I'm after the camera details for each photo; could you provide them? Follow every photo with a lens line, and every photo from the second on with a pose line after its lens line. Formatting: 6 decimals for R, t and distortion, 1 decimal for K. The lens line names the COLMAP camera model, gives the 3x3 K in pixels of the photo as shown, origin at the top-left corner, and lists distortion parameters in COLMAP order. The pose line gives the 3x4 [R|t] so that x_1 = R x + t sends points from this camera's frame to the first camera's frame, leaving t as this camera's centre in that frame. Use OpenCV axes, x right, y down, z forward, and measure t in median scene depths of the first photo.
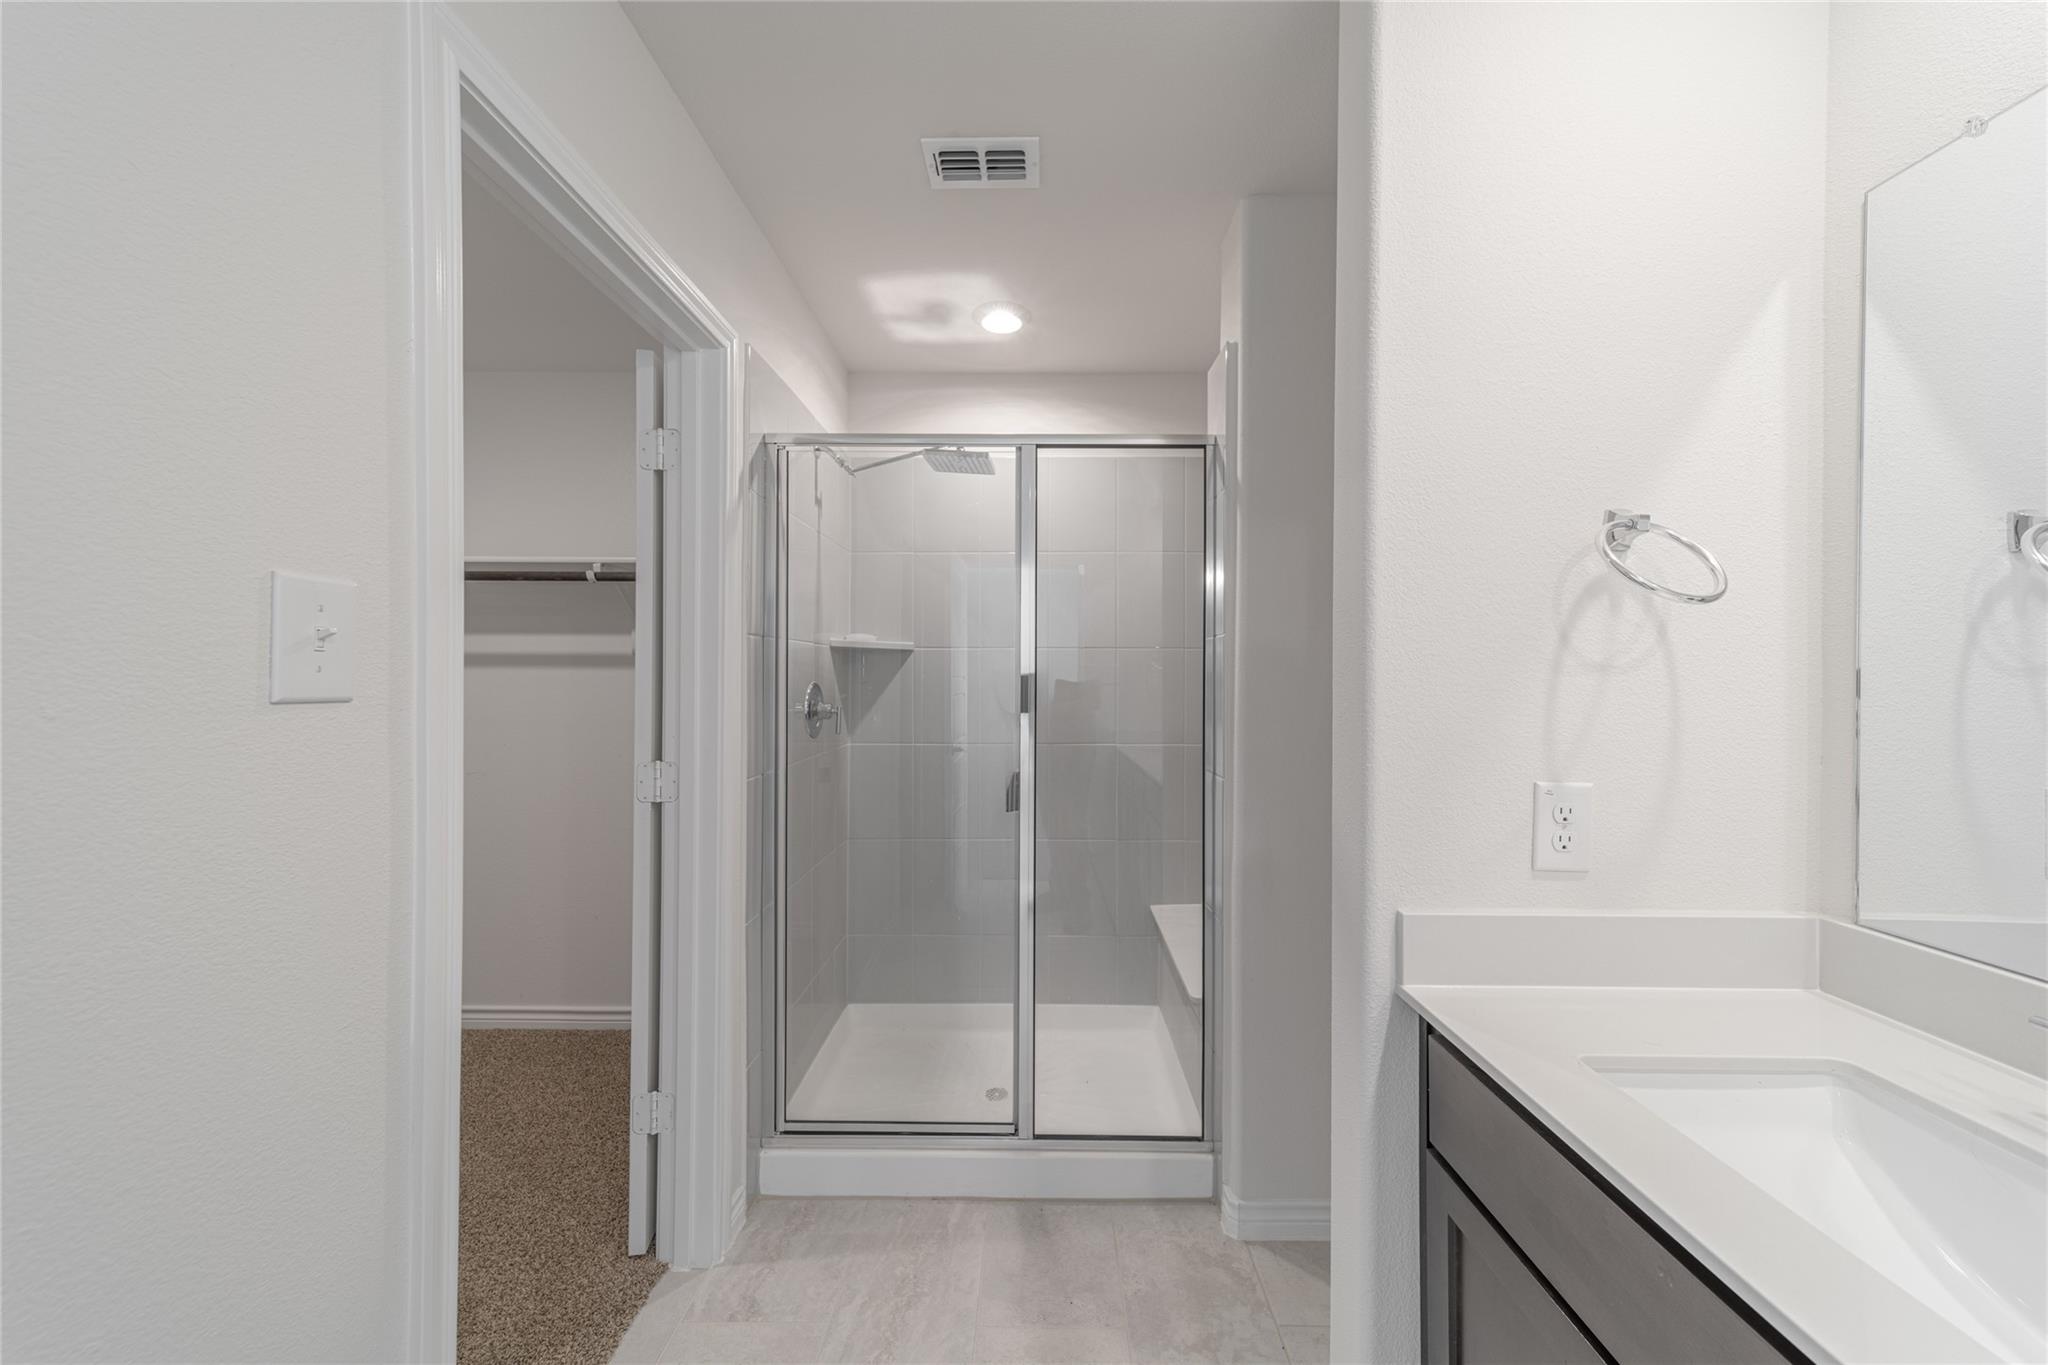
lens RADIAL K [[719.9, 0, 1037.5], [0, 719.9, 675.3], [0, 0, 1]] dist [0.006806, 0.000018]
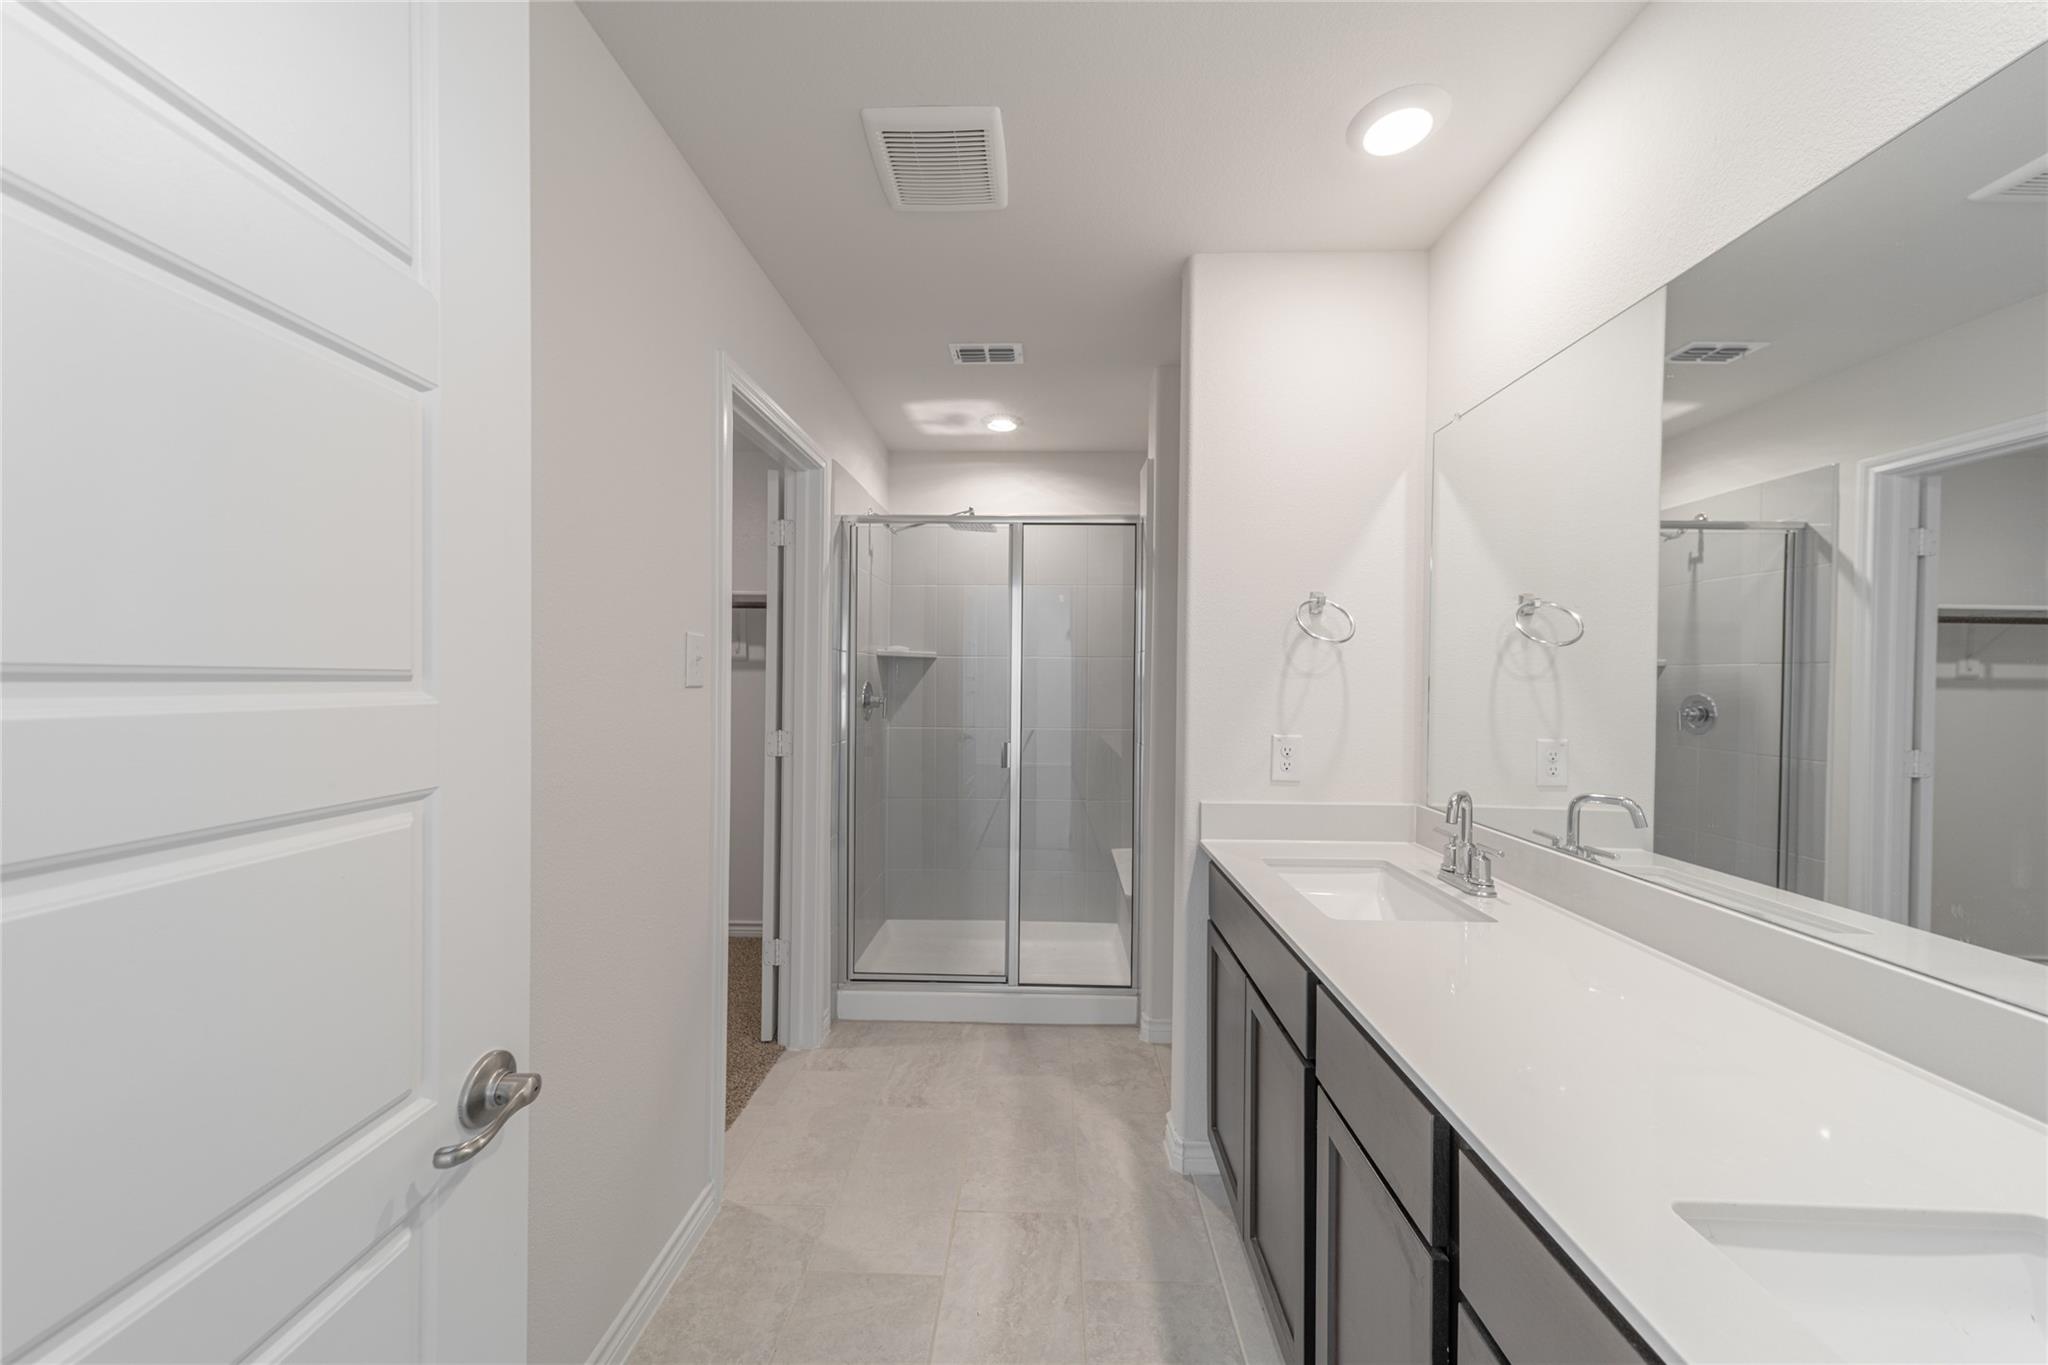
lens RADIAL K [[719.9, 0, 1037.5], [0, 719.9, 675.3], [0, 0, 1]] dist [0.006806, 0.000018]
pose [[0.999895, 0.004984, -0.013631, 0.053947], [-0.005012, 0.999985, -0.002043, -0.001153], [0.013621, 0.002112, 0.999905, -0.524611]]
